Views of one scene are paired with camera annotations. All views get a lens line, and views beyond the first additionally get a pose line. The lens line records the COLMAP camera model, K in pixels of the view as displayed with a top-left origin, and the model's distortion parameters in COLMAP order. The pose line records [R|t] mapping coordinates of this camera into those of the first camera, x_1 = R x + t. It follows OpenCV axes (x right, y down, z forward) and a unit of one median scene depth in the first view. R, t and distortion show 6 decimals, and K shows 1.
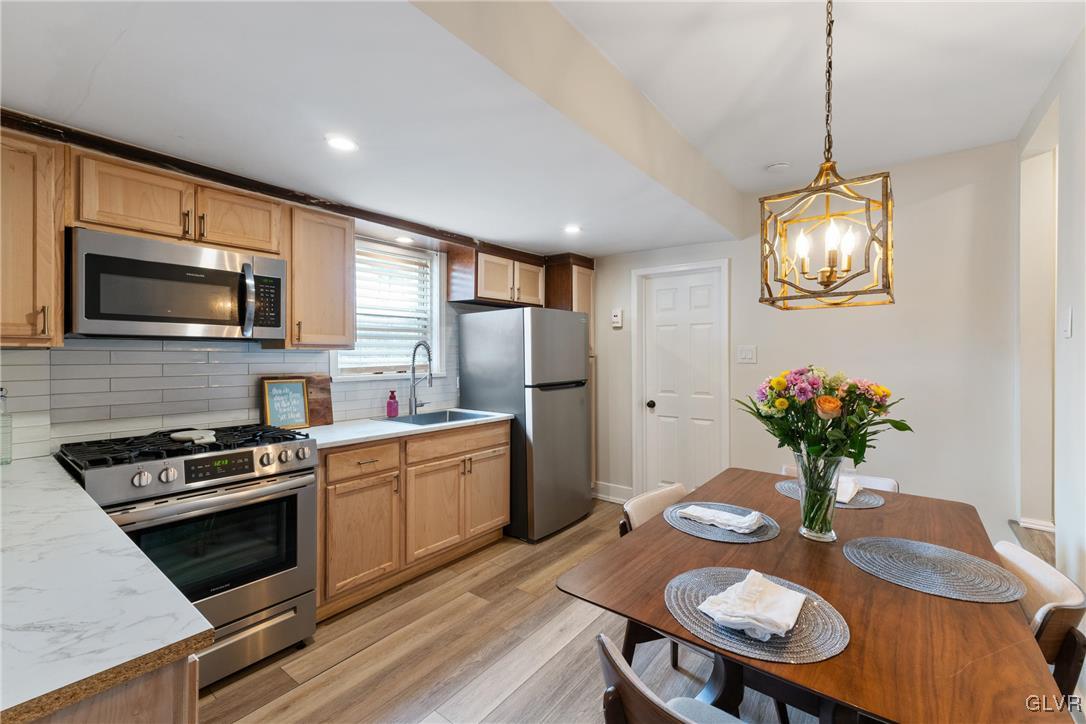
lens RADIAL K [[459.4, 0, 548.1], [0, 459.4, 354.8], [0, 0, 1]] dist [0.000322, 0.000058]
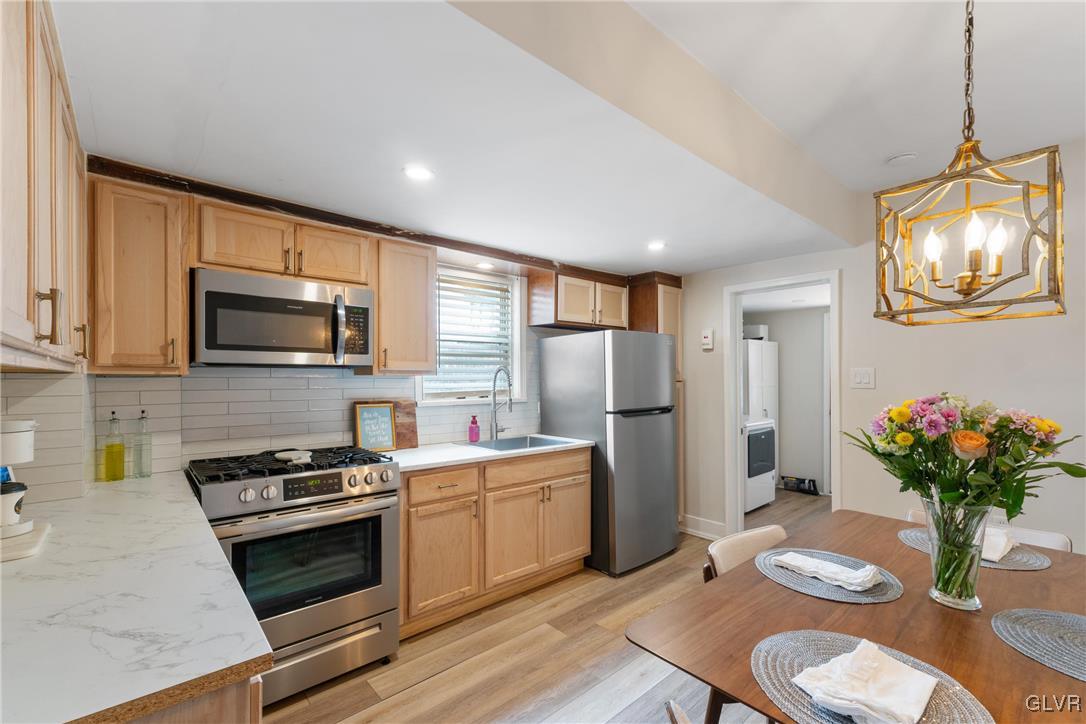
lens RADIAL K [[465.6, 0, 549.8], [0, 465.6, 379.4], [0, 0, 1]] dist [0.001718, -0.000626]
pose [[0.982513, -0.003470, -0.186164, 0.024293], [0.003702, 0.999993, 0.000899, -0.002690], [0.186159, -0.001573, 0.982518, 0.037109]]
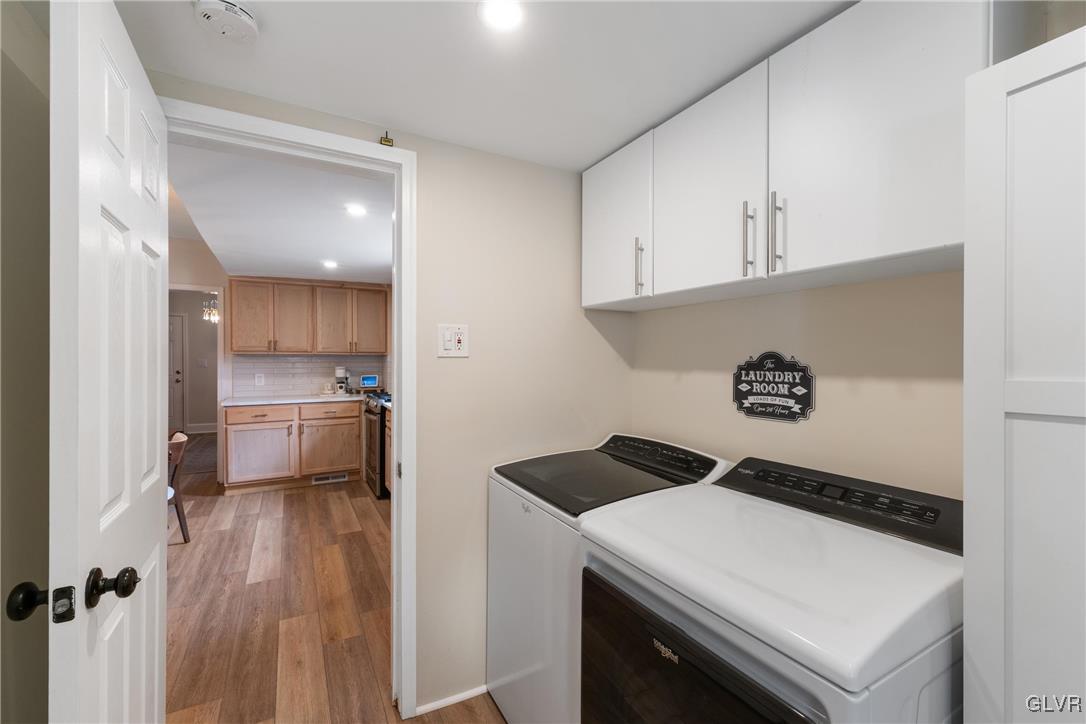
lens RADIAL K [[455.9, 0, 543.1], [0, 455.9, 364.5], [0, 0, 1]] dist [0.002002, 0.000300]
pose [[-0.396893, 0.008020, -0.917830, 1.068486], [-0.003384, 0.999942, 0.010201, 0.007798], [0.917858, 0.007154, -0.396843, 2.537528]]
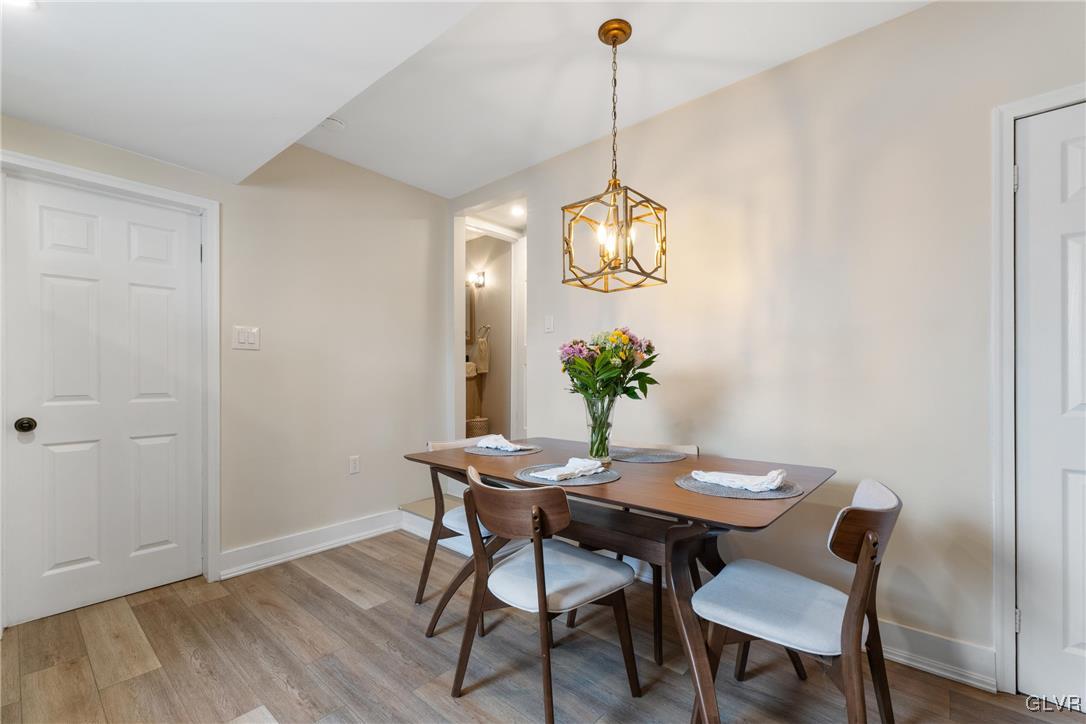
lens RADIAL K [[459.1, 0, 543.9], [0, 459.1, 378.2], [0, 0, 1]] dist [0.000460, 0.000101]
pose [[0.052013, 0.000137, 0.998646, -0.493799], [-0.002203, 0.999998, -0.000023, 0.106479], [-0.998644, -0.002199, 0.052013, 0.775711]]
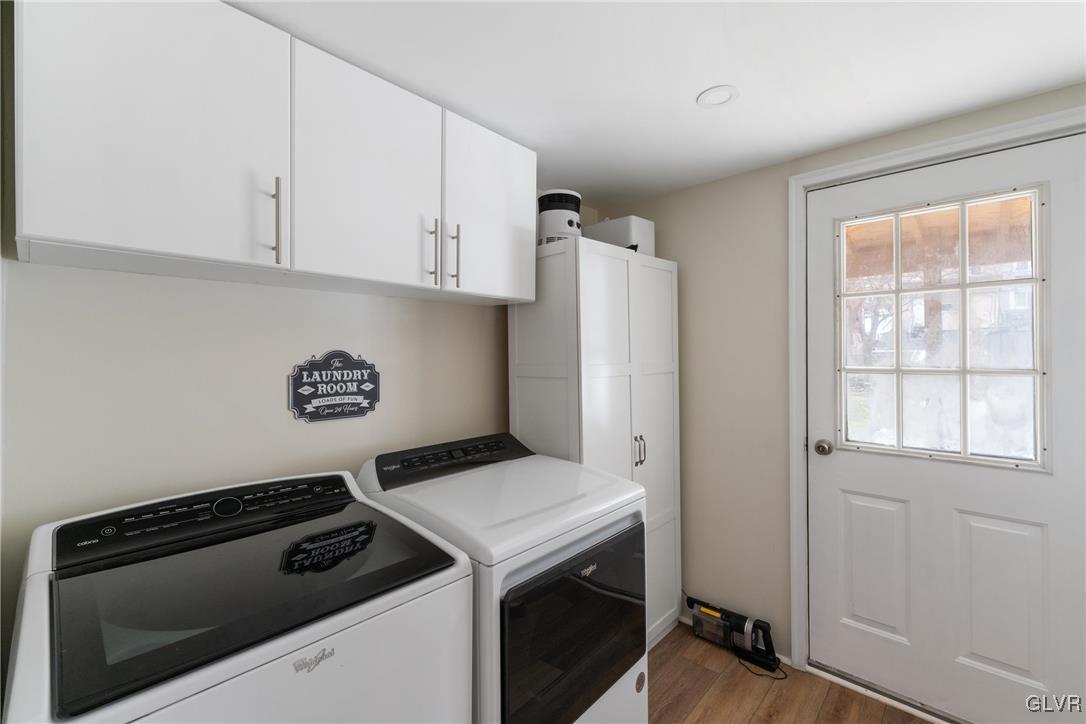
lens RADIAL K [[459.4, 0, 548.1], [0, 459.4, 354.8], [0, 0, 1]] dist [0.000322, 0.000058]
pose [[0.995348, -0.006235, -0.096148, 0.626905], [0.006437, 0.999978, 0.001796, 0.000923], [0.096135, -0.002406, 0.995365, 1.861829]]
